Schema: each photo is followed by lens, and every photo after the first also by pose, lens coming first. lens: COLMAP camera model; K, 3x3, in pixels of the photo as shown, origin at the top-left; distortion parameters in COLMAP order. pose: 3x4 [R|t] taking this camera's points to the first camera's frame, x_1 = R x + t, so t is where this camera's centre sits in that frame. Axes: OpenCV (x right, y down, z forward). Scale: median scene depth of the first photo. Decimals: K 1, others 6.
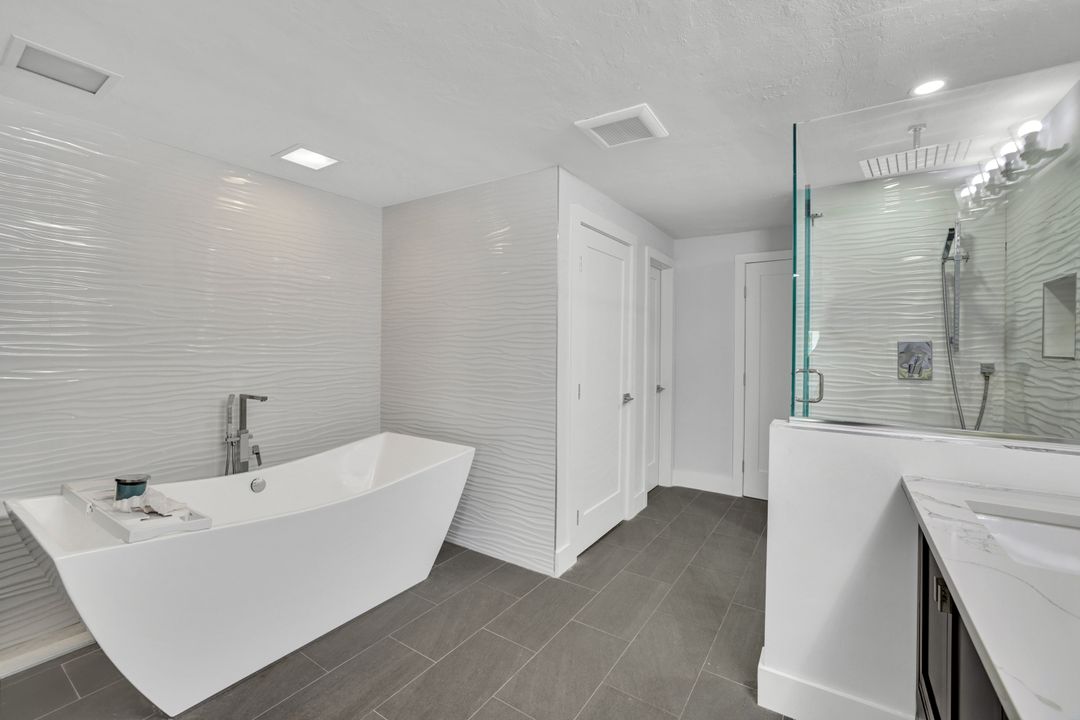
lens RADIAL K [[467.0, 0, 527.8], [0, 467.0, 347.8], [0, 0, 1]] dist [-0.016214, 0.000911]
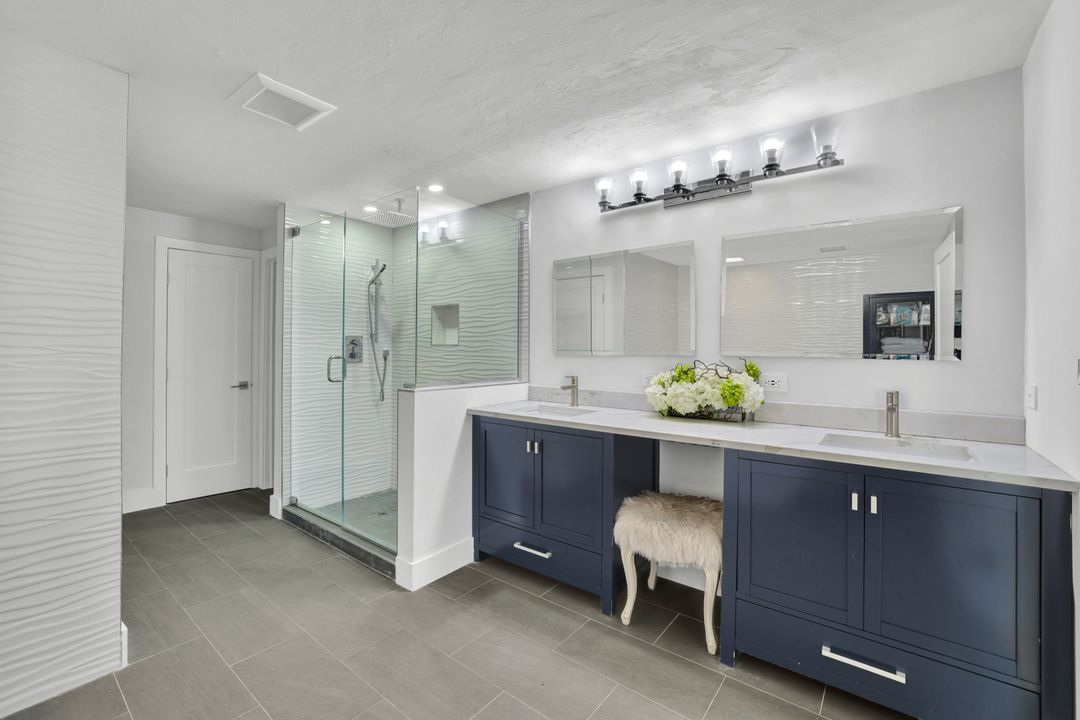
lens RADIAL K [[467.0, 0, 527.8], [0, 467.0, 347.8], [0, 0, 1]] dist [-0.016214, 0.000911]
pose [[0.078358, -0.004109, 0.996917, -0.605264], [0.001495, 0.999991, 0.004004, 0.019275], [-0.996924, 0.001176, 0.078364, 0.368109]]
